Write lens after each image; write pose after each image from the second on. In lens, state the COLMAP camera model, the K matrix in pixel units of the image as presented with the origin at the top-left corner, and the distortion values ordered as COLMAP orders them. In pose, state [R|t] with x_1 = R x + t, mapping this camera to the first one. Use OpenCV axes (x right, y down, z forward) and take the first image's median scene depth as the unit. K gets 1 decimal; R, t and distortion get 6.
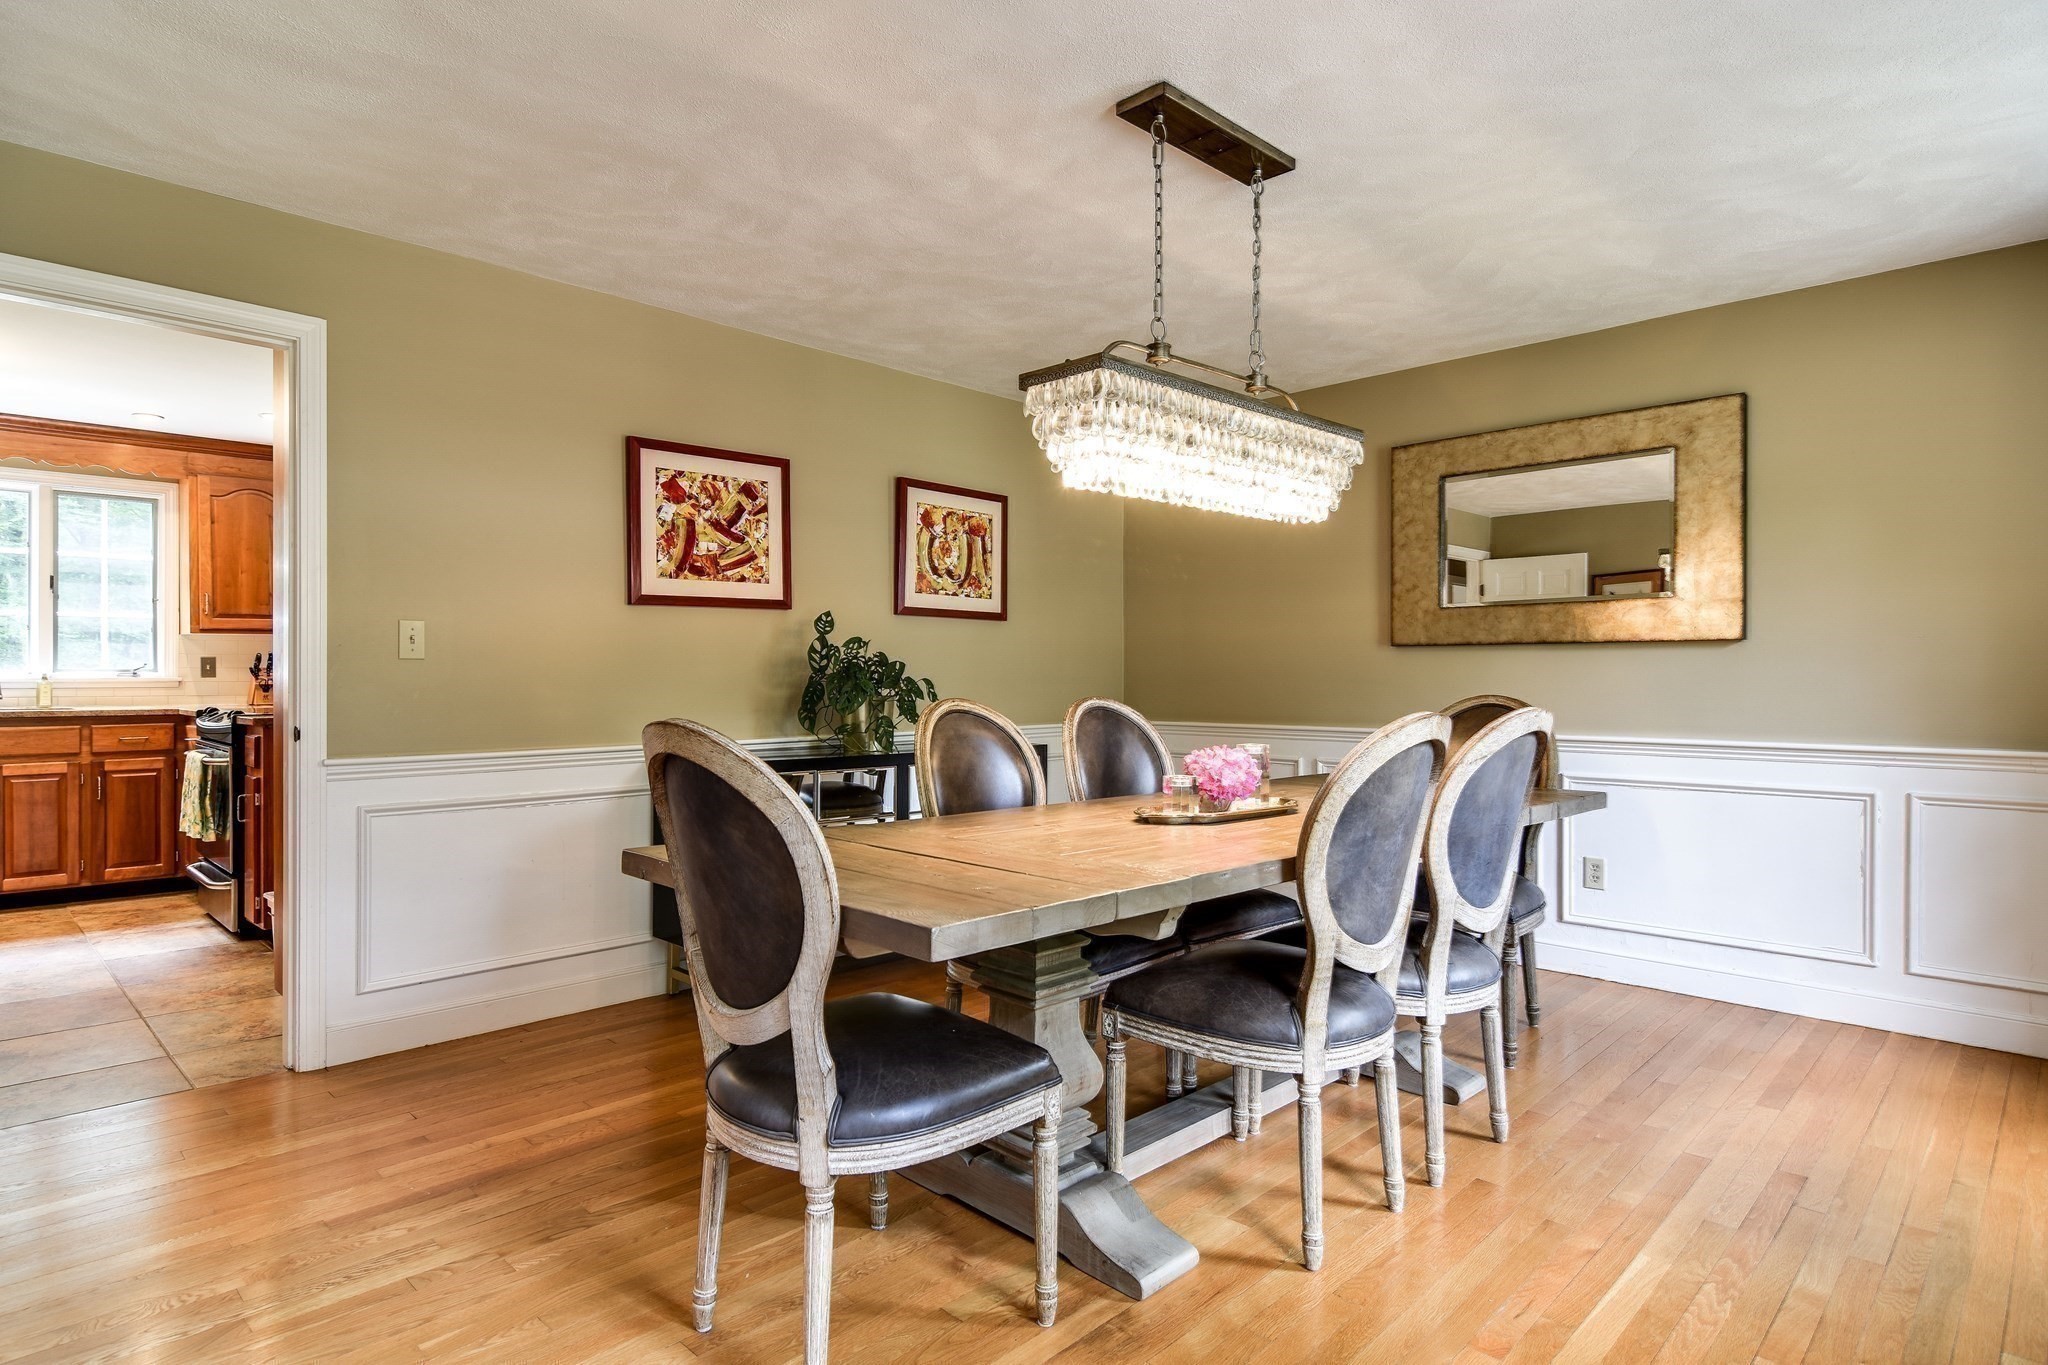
lens RADIAL K [[1105.3, 0, 1025.6], [0, 1105.3, 677.5], [0, 0, 1]] dist [0.004368, -0.008278]
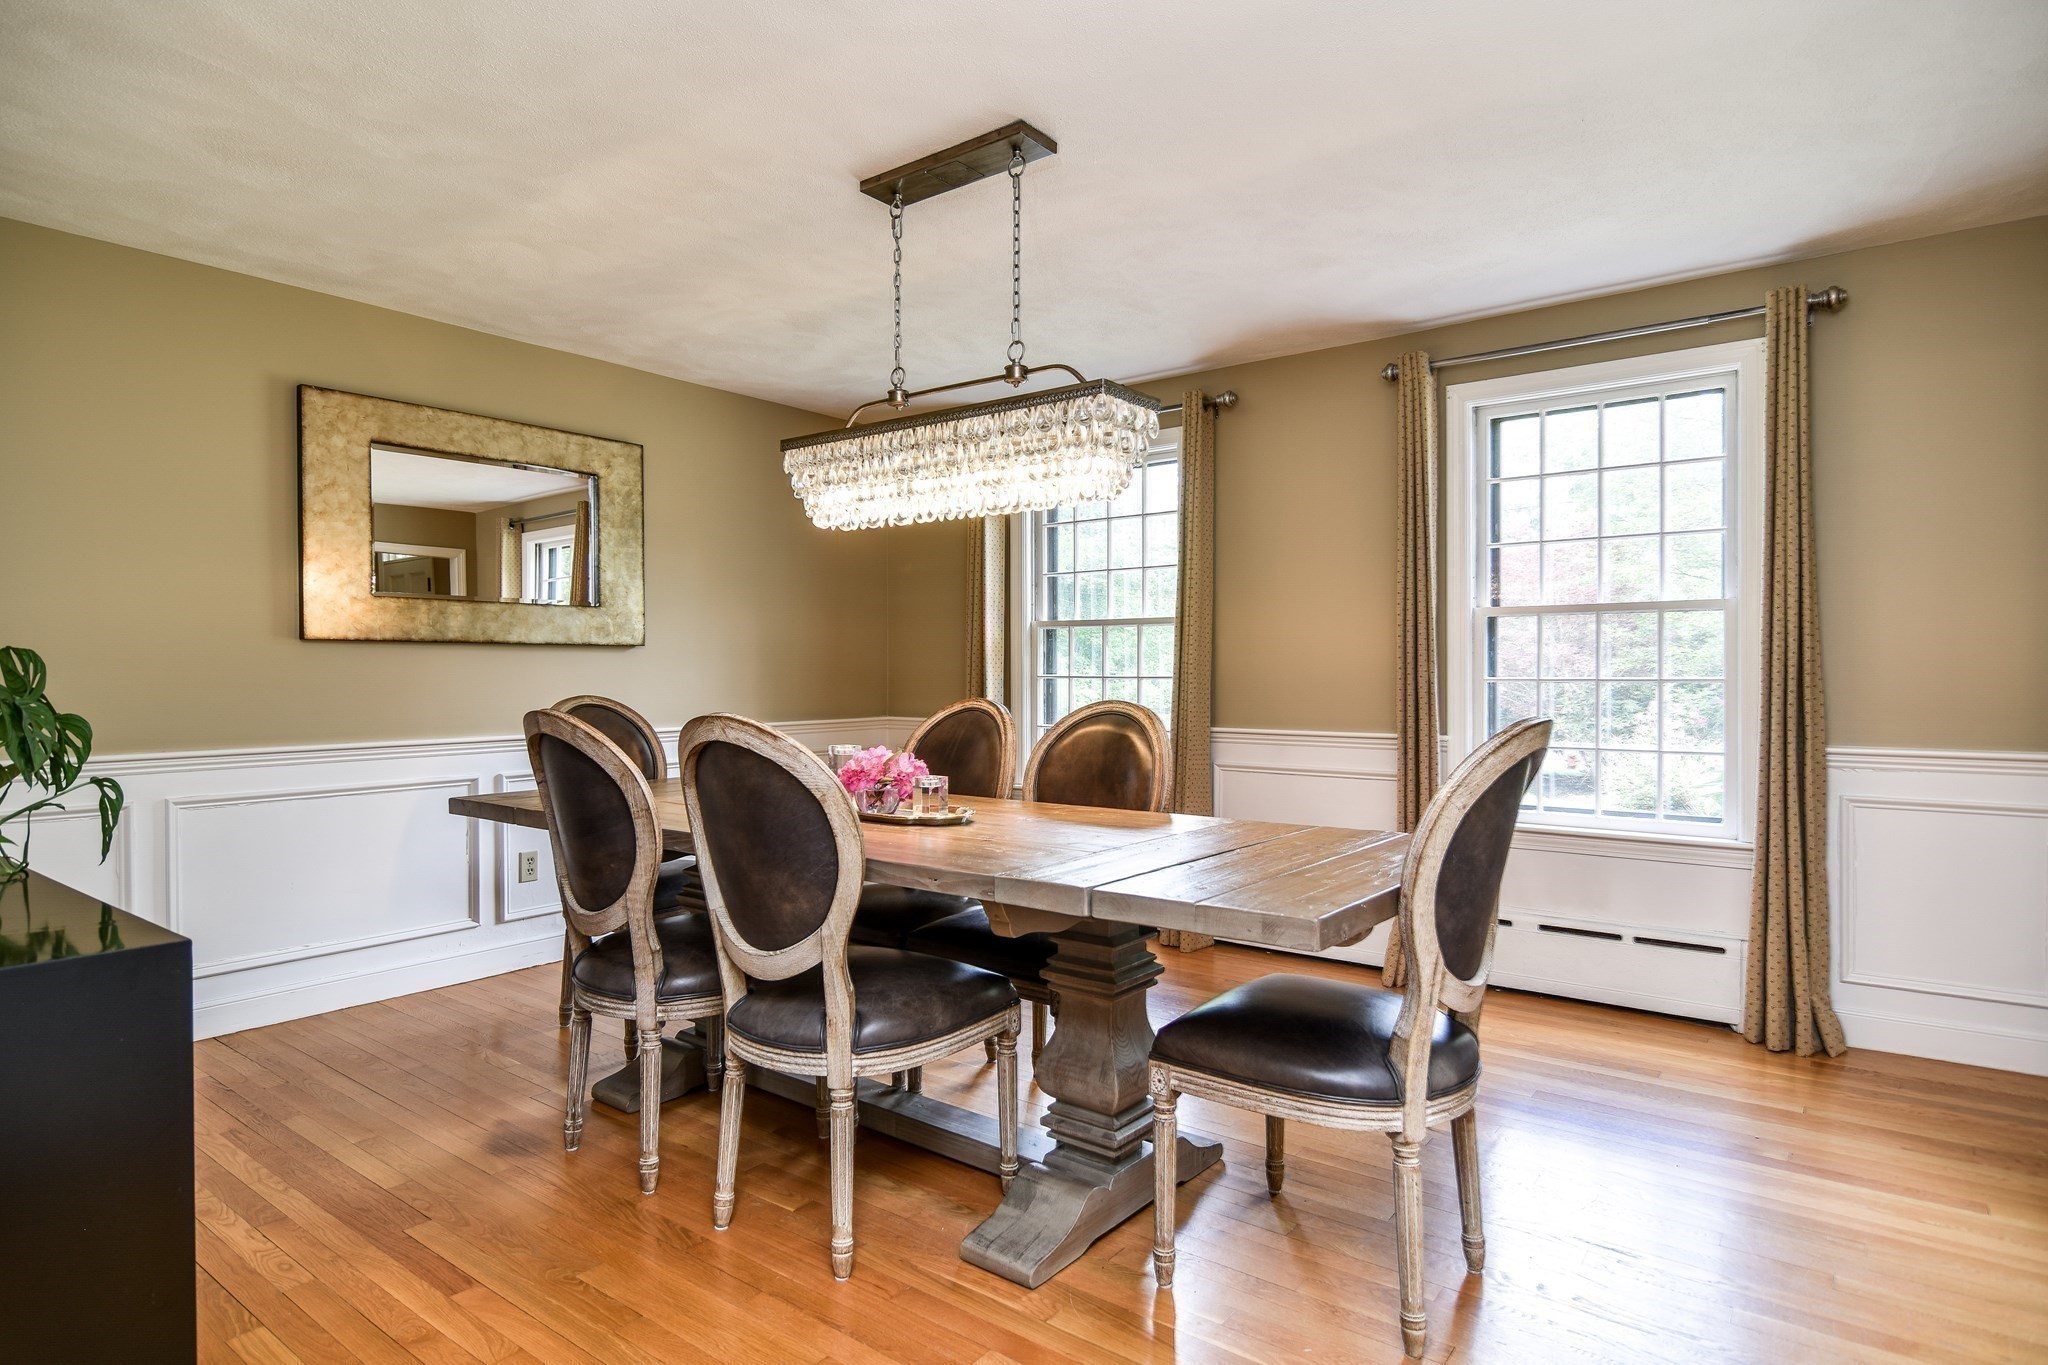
lens RADIAL K [[1105.3, 0, 1038.6], [0, 1105.3, 682.1], [0, 0, 1]] dist [0.004368, -0.008278]
pose [[-0.121436, -0.003002, 0.992595, -0.548328], [0.012043, 0.999917, 0.004498, 0.005689], [-0.992526, 0.012500, -0.121390, 0.624558]]
